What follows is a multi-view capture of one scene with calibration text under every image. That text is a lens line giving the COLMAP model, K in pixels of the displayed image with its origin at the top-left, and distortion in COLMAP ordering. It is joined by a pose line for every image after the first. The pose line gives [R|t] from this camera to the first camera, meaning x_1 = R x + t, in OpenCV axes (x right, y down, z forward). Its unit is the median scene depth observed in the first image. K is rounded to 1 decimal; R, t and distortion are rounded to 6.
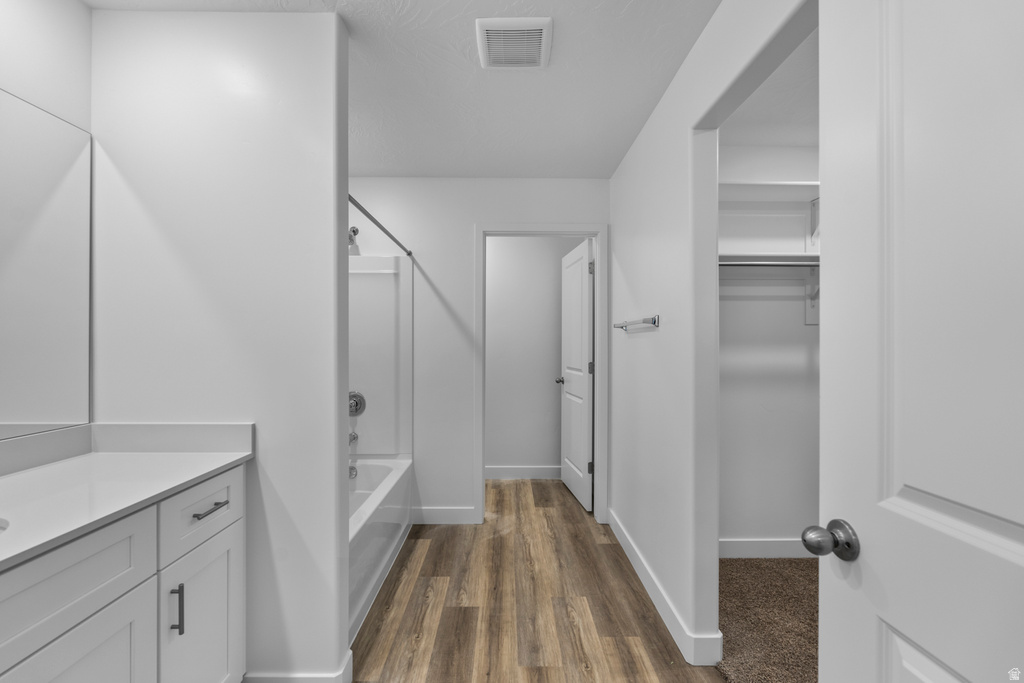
lens RADIAL K [[450.1, 0, 510.5], [0, 450.1, 342.8], [0, 0, 1]] dist [-0.009627, 0.002114]
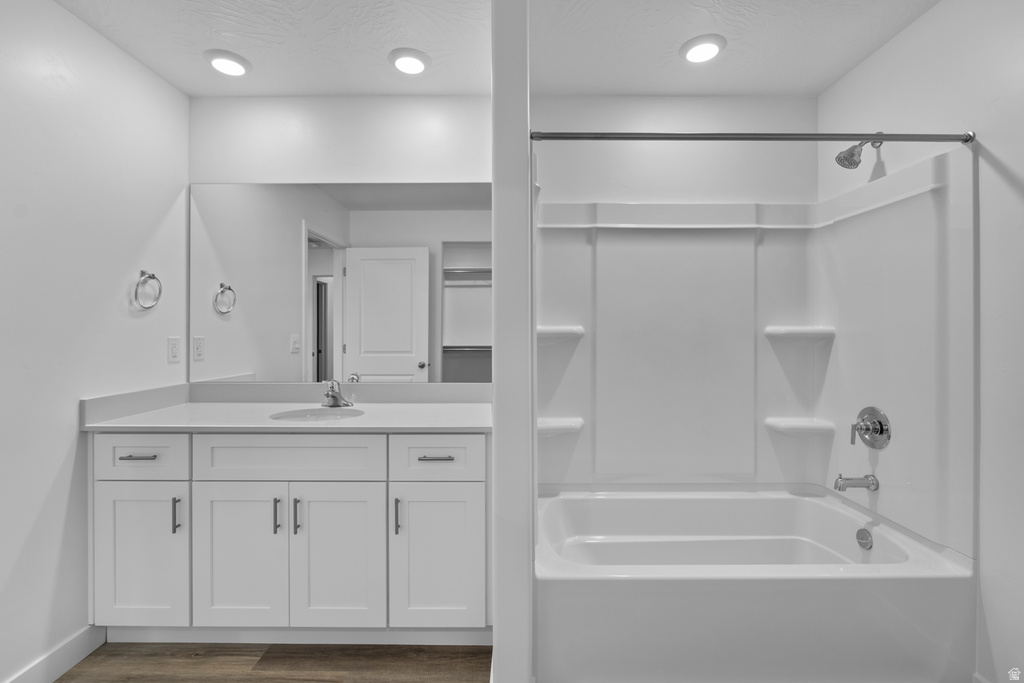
lens RADIAL K [[450.1, 0, 476.0], [0, 450.1, 325.2], [0, 0, 1]] dist [-0.009627, 0.002114]
pose [[-0.010802, -0.012432, -0.999864, 0.320212], [0.002796, 0.999918, -0.012463, 0.007003], [0.999938, -0.002930, -0.010766, 0.595742]]
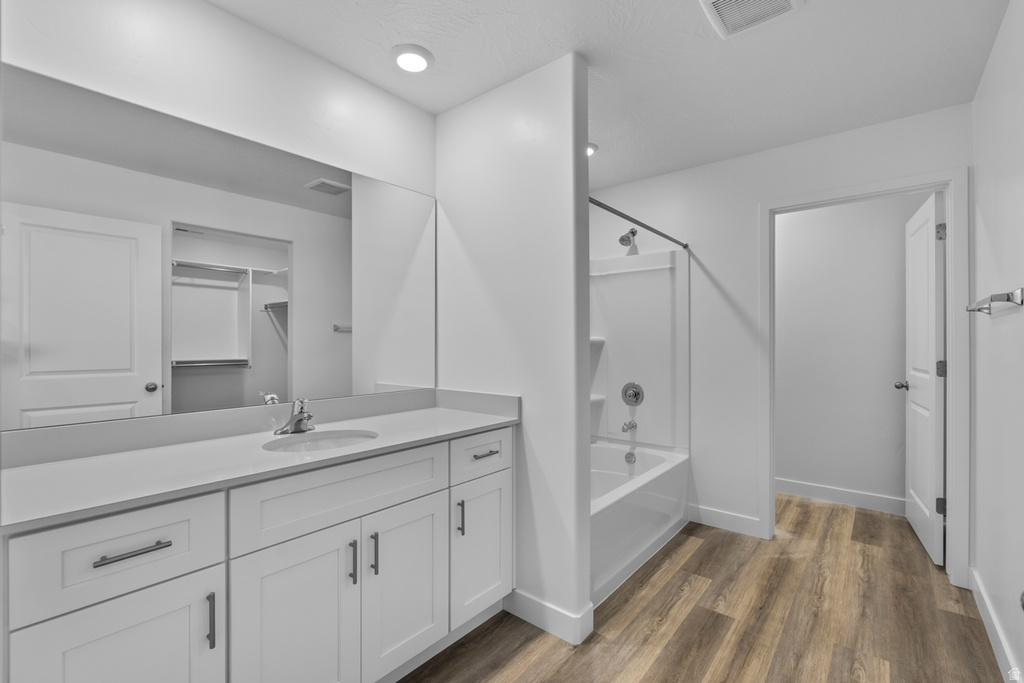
lens RADIAL K [[450.1, 0, 511.8], [0, 450.1, 340.5], [0, 0, 1]] dist [-0.009627, 0.002114]
pose [[0.763512, -0.004103, -0.645780, 0.151282], [0.002402, 0.999991, -0.003514, 0.014578], [0.645789, 0.001132, 0.763515, -0.002163]]
